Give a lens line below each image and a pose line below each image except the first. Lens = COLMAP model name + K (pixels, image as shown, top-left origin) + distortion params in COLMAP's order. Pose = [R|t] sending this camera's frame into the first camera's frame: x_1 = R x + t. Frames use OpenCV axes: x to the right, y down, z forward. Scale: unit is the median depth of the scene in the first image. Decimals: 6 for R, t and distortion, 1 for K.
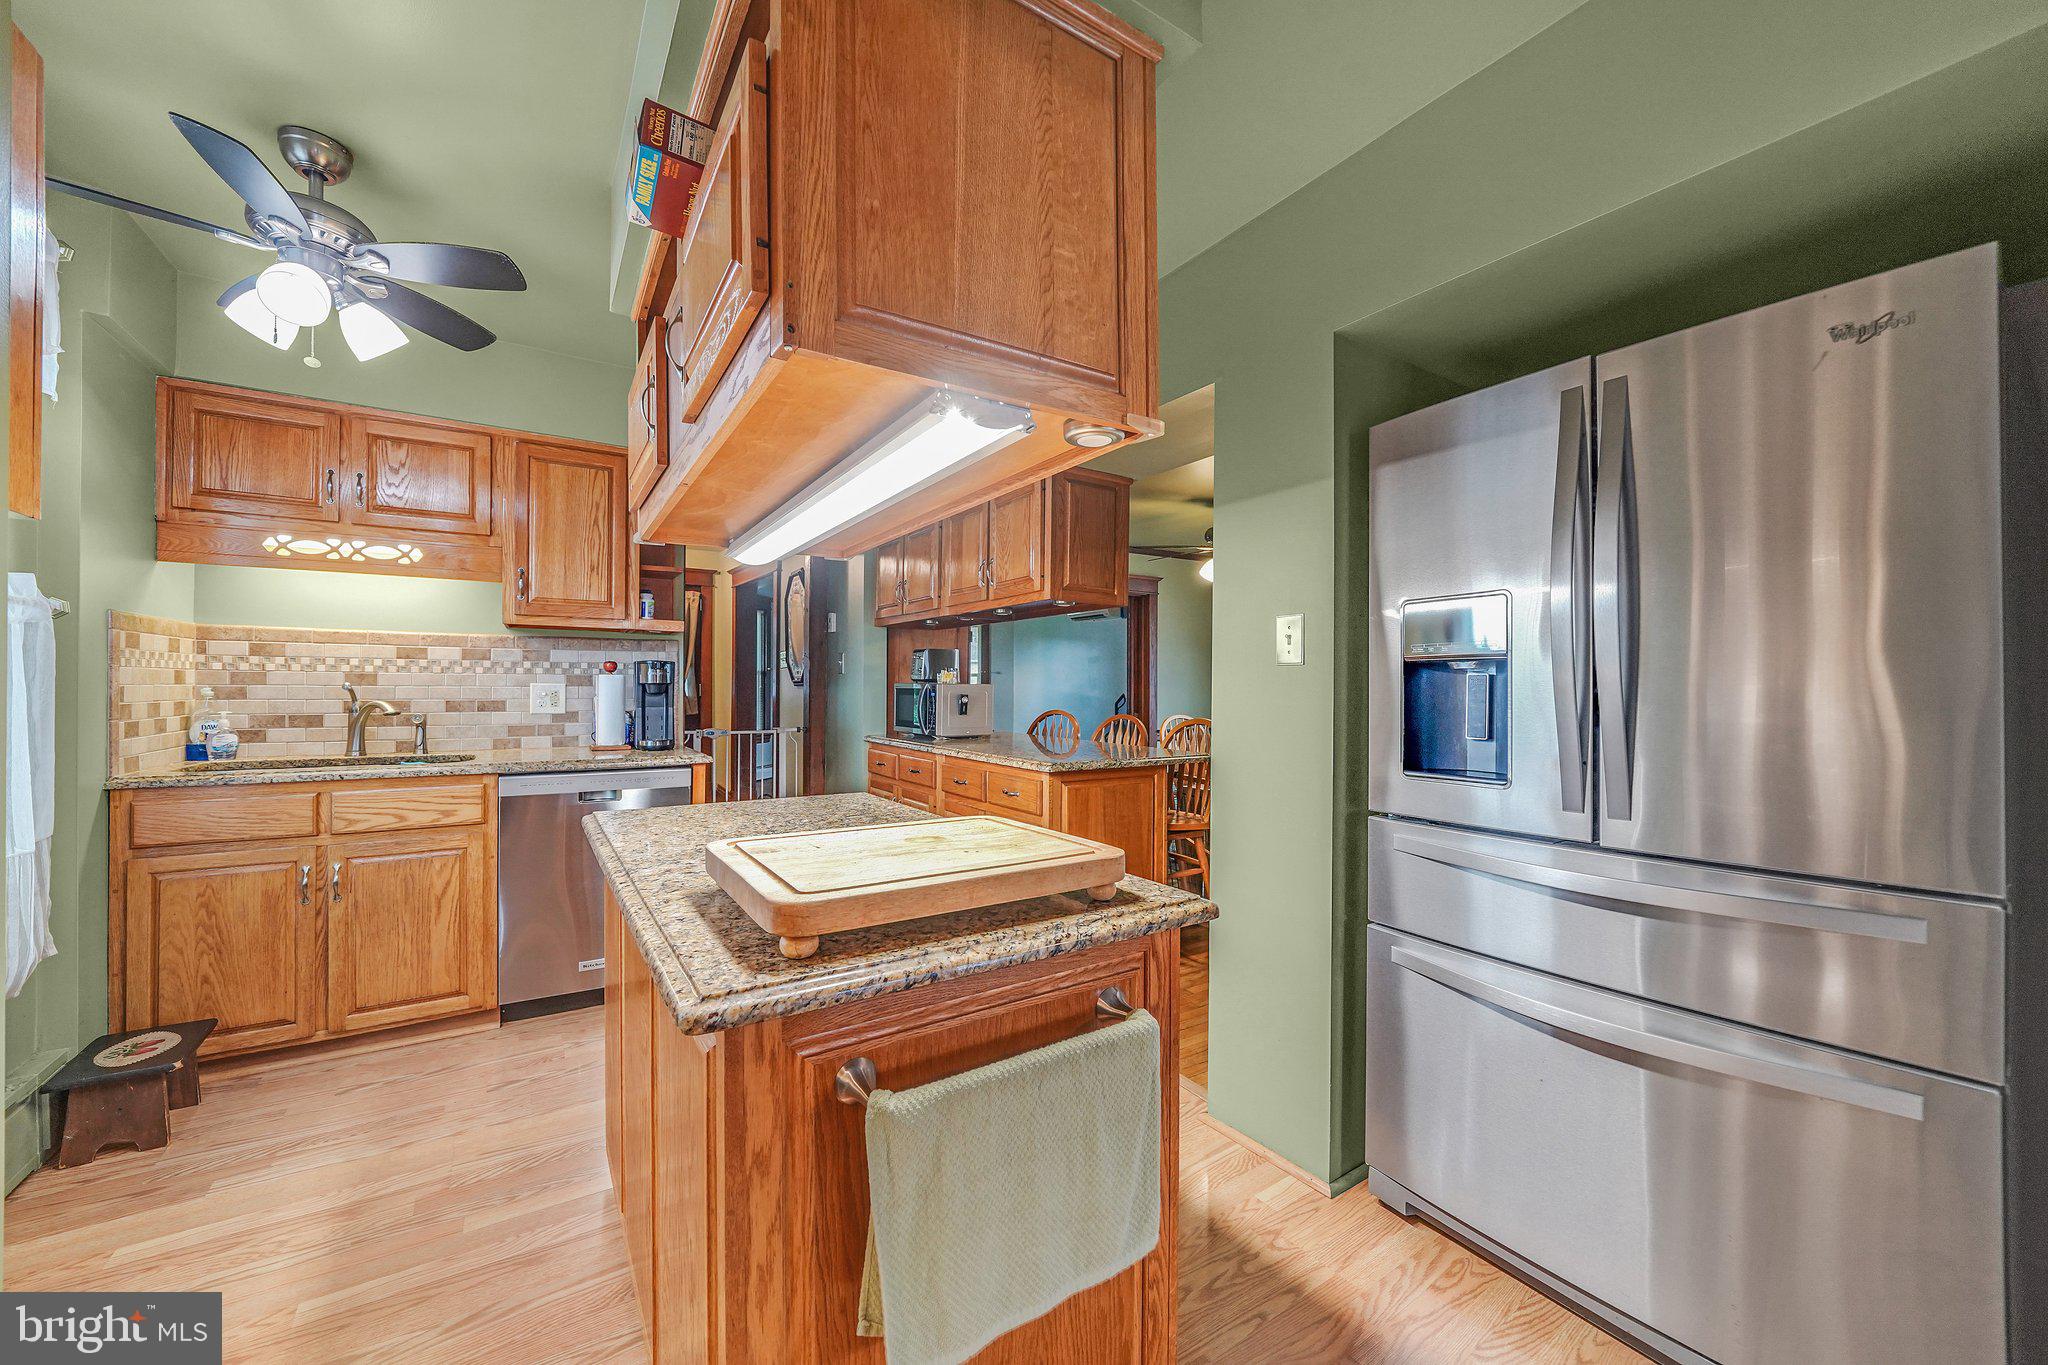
lens RADIAL K [[749.7, 0, 1007.3], [0, 749.7, 691.3], [0, 0, 1]] dist [-0.015845, 0.000474]
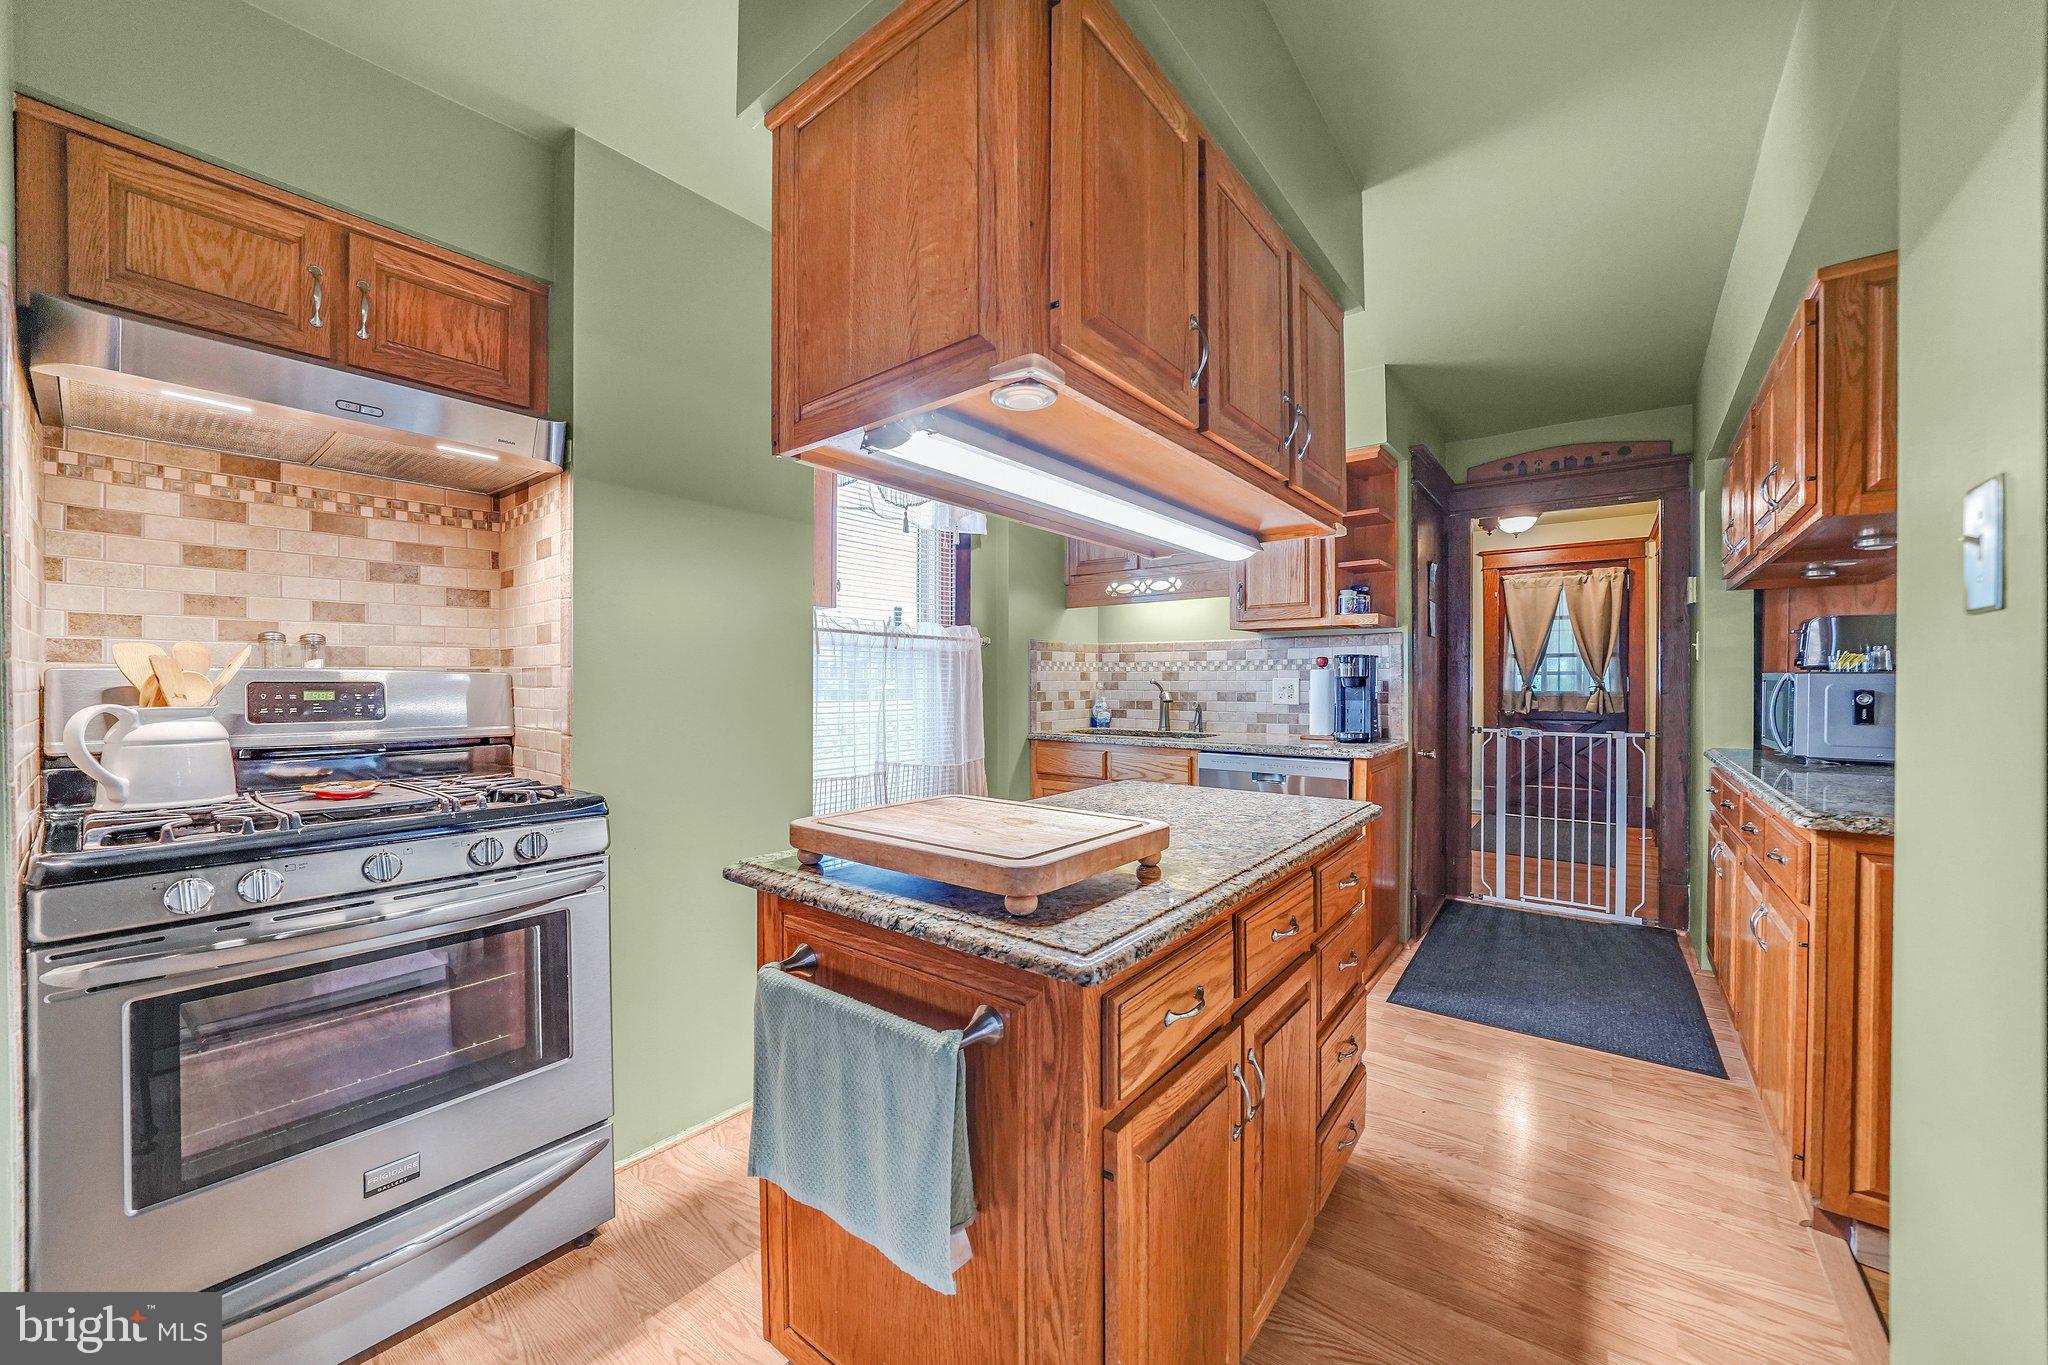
lens RADIAL K [[749.7, 0, 1027.9], [0, 749.7, 684.7], [0, 0, 1]] dist [-0.015845, 0.000474]
pose [[0.332602, -0.001473, -0.943066, 0.379437], [-0.001396, 0.999997, -0.002054, 0.002829], [0.943066, 0.002000, 0.332599, 0.279555]]
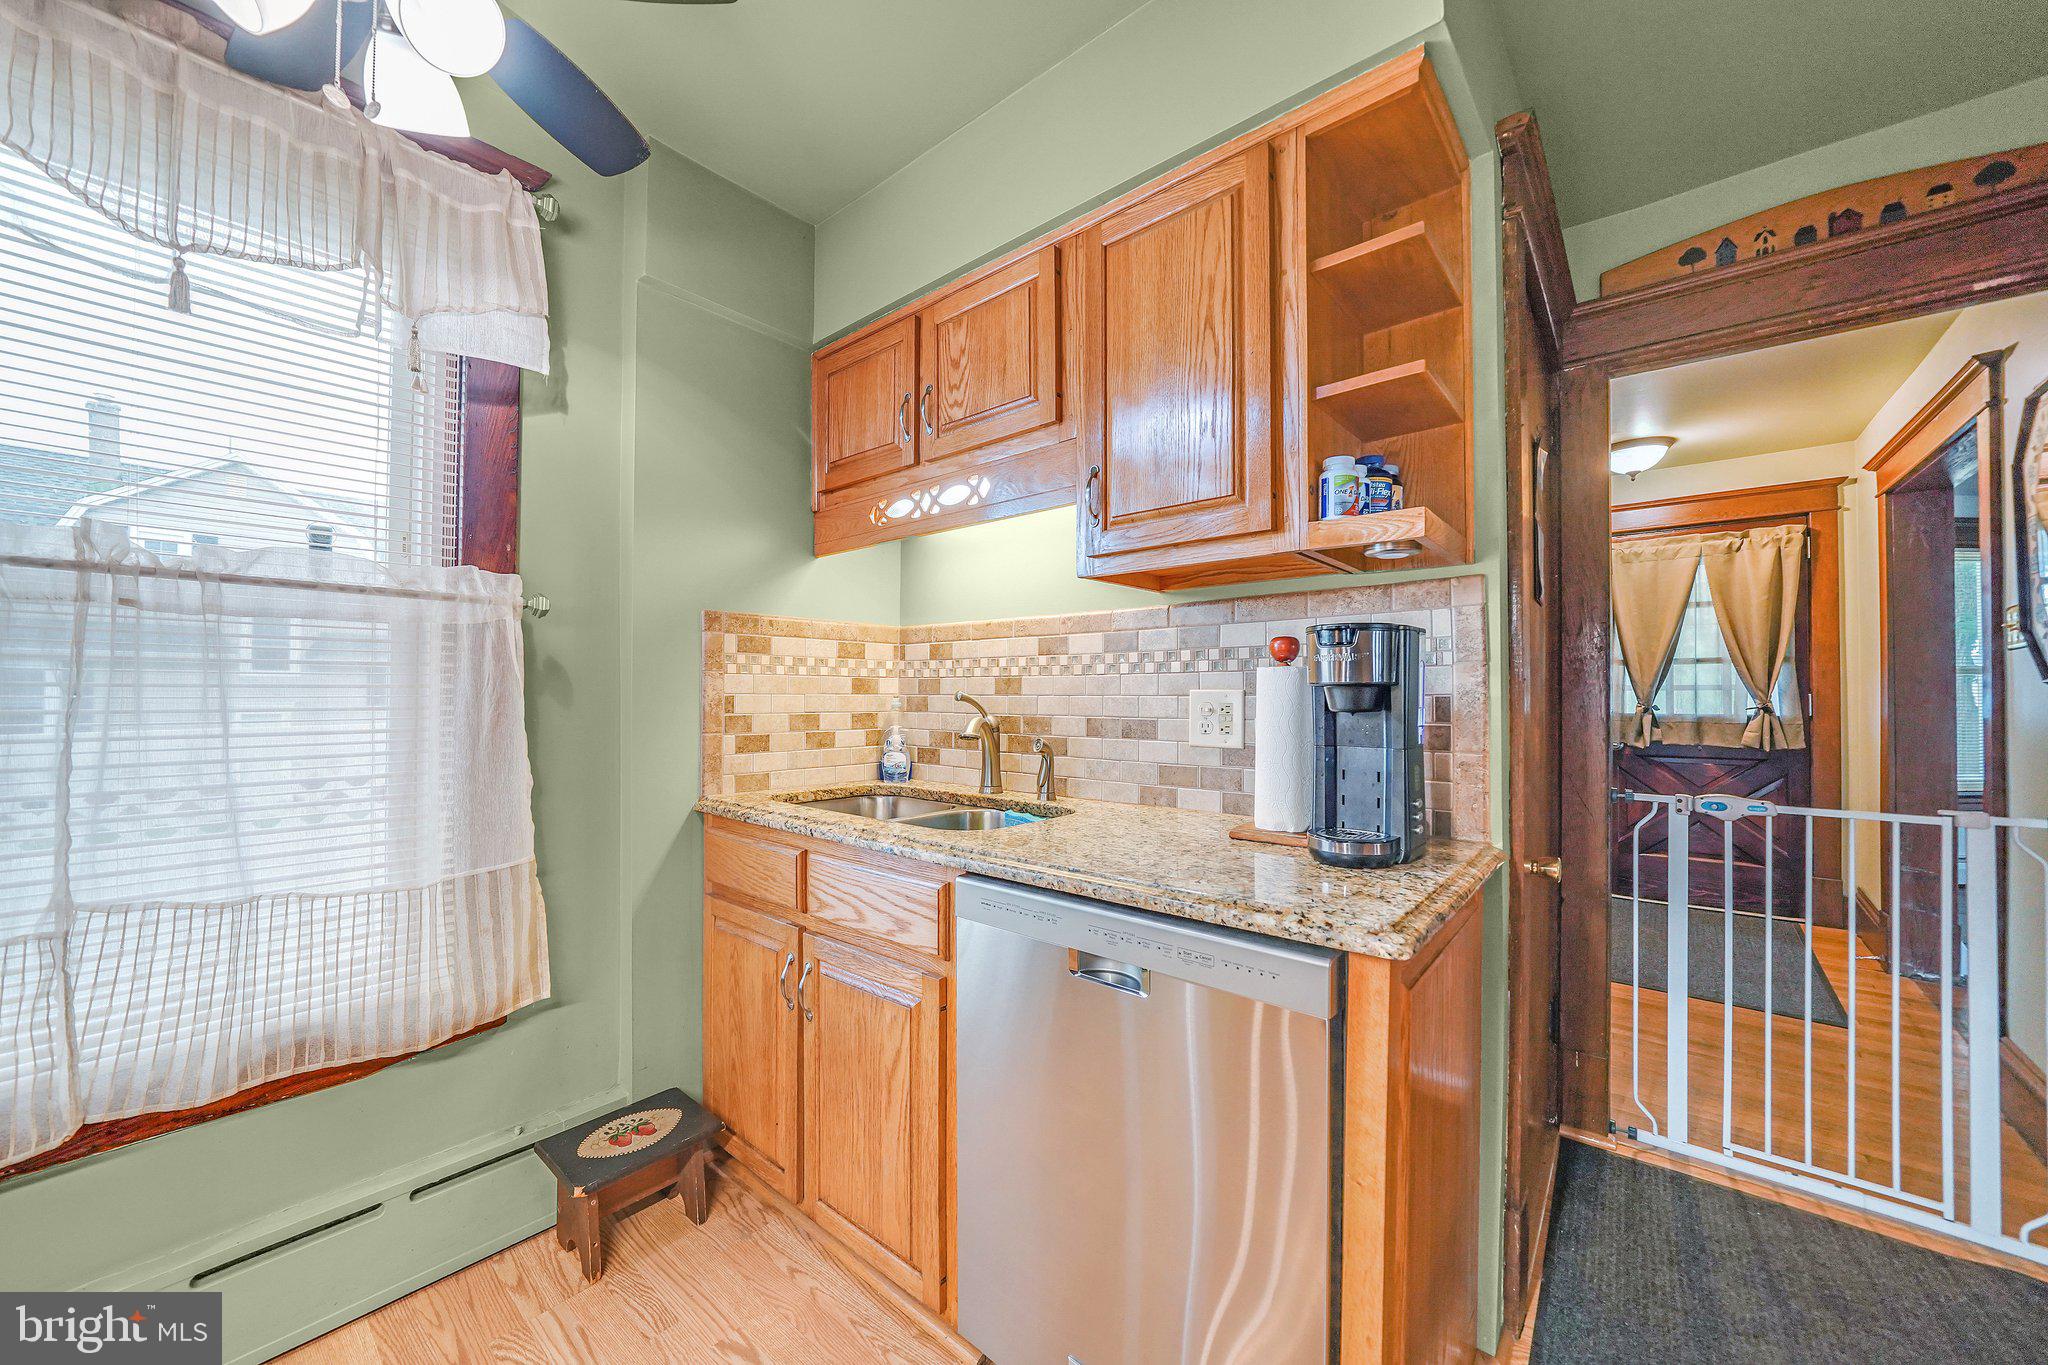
lens RADIAL K [[749.7, 0, 1021.0], [0, 749.7, 685.5], [0, 0, 1]] dist [-0.015845, 0.000474]
pose [[0.286101, -0.020080, -0.957989, -0.172841], [-0.006594, 0.999715, -0.022924, -0.000277], [0.958177, 0.012876, 0.285887, 0.817242]]
